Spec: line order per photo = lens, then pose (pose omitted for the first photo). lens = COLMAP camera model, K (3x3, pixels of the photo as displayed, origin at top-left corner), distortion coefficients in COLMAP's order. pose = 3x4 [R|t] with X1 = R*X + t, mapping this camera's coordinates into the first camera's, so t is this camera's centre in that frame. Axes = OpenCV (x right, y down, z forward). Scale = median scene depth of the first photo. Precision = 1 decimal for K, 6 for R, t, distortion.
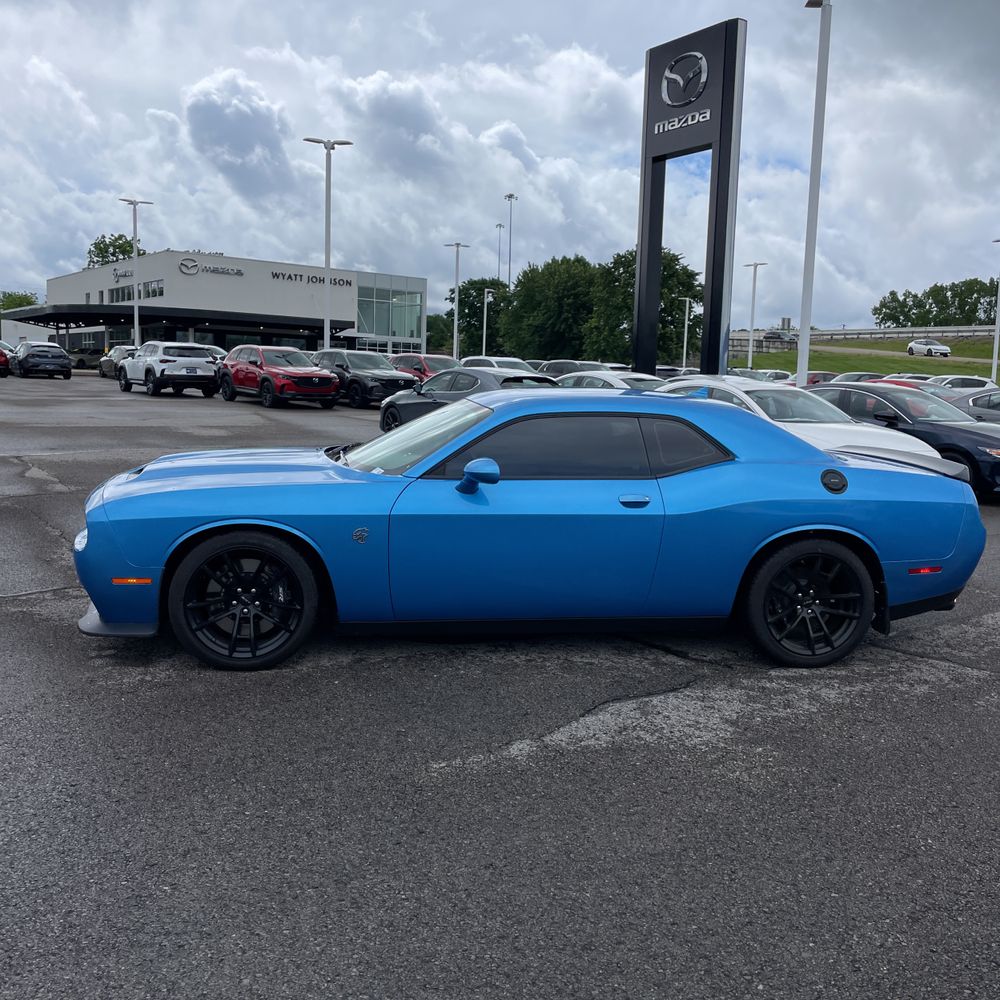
lens RADIAL K [[1021.5, 0, 500.7], [0, 1021.5, 498.1], [0, 0, 1]] dist [0.030879, 0.000000]
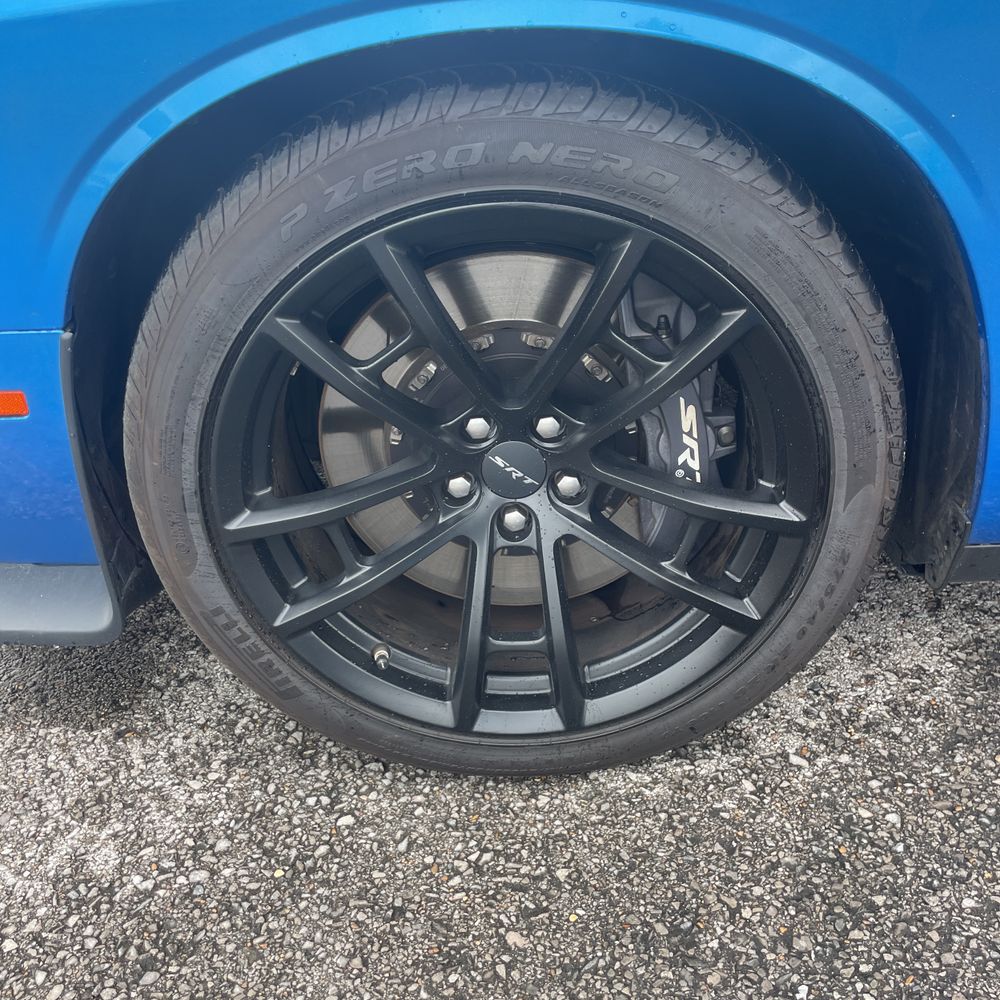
lens RADIAL K [[1021.5, 0, 494.5], [0, 1021.5, 490.9], [0, 0, 1]] dist [0.030879, 0.000000]
pose [[0.982816, -0.000471, -0.184587, -0.035204], [0.068729, 0.929026, 0.363575, 0.005046], [0.171315, -0.370014, 0.913094, 0.133213]]
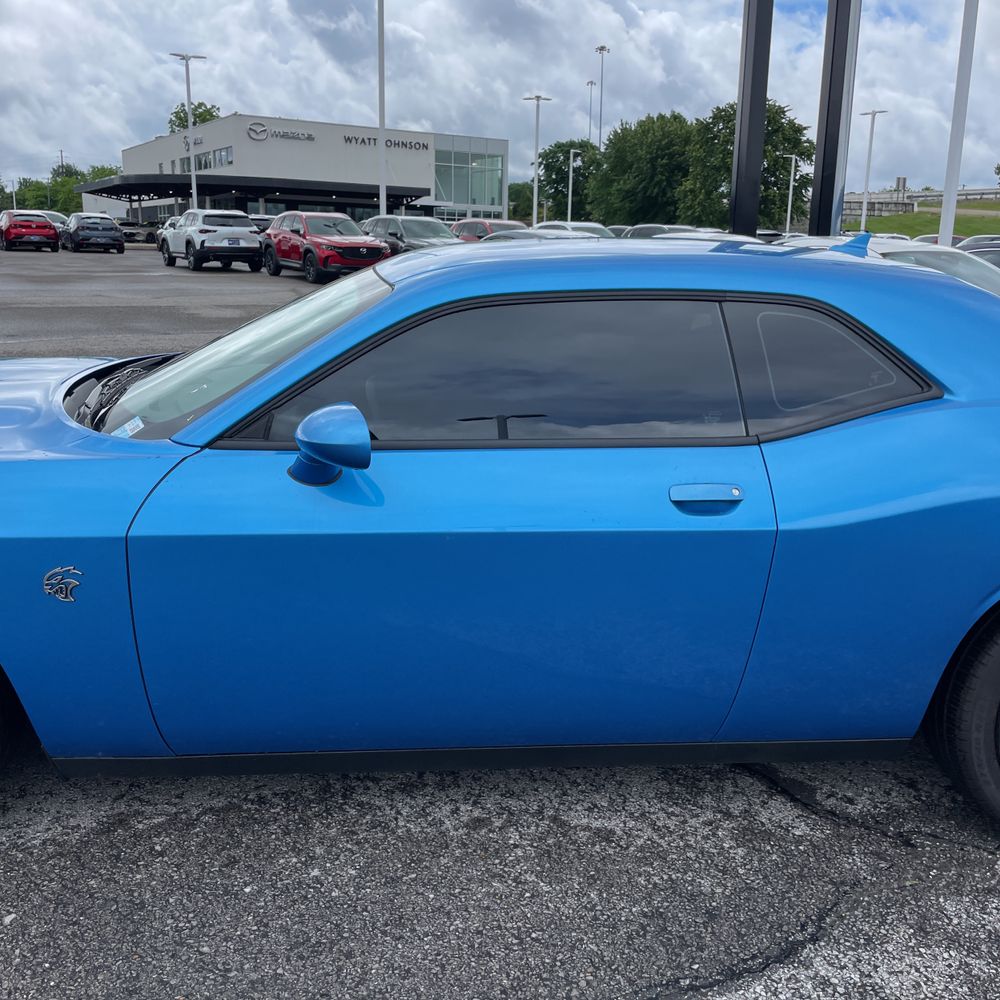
lens RADIAL K [[1021.5, 0, 505.8], [0, 1021.5, 494.9], [0, 0, 1]] dist [0.030879, 0.000000]
pose [[0.996507, 0.008140, -0.083113, 0.013883], [0.001702, 0.993052, 0.117663, -0.008430], [0.083494, -0.117393, 0.989569, 0.095110]]
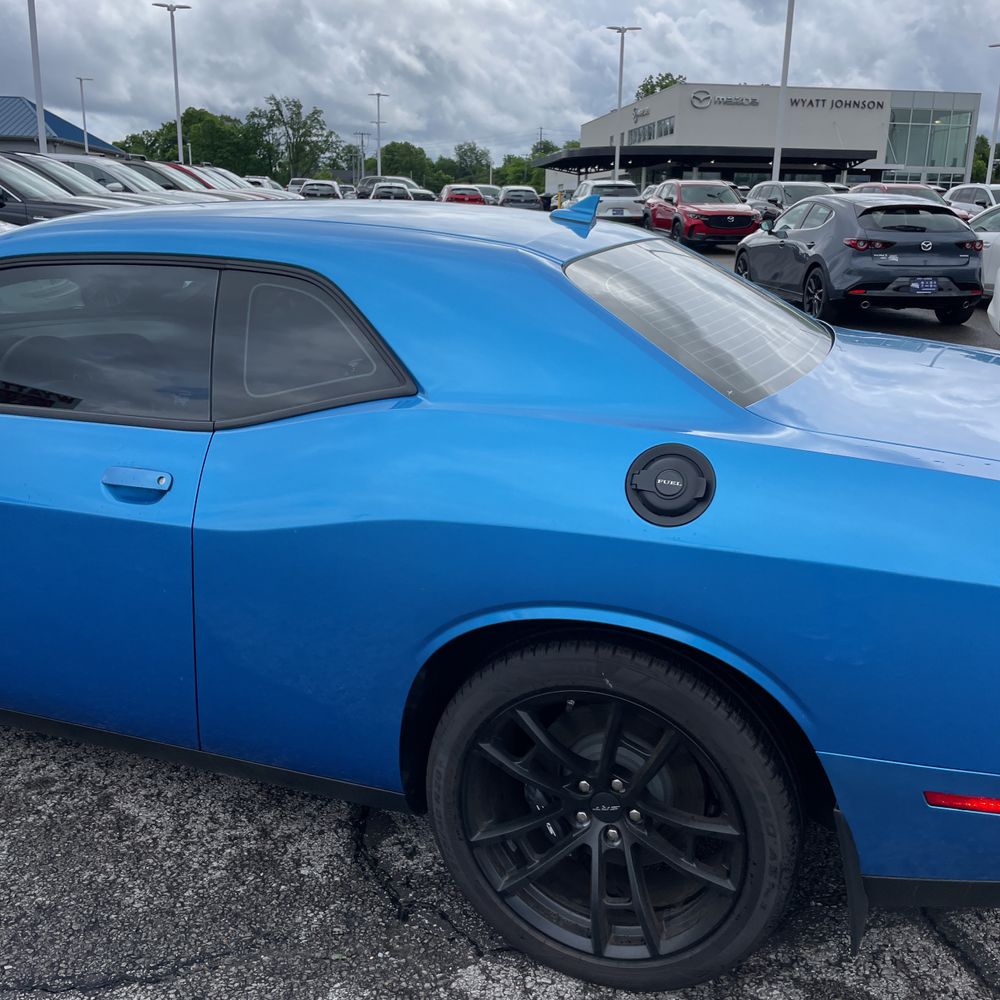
lens RADIAL K [[1021.5, 0, 503.0], [0, 1021.5, 498.2], [0, 0, 1]] dist [0.030879, 0.000000]
pose [[0.870094, 0.116365, -0.478953, 0.075532], [-0.045211, 0.986477, 0.157538, -0.010380], [0.490808, -0.115419, 0.863589, 0.122211]]
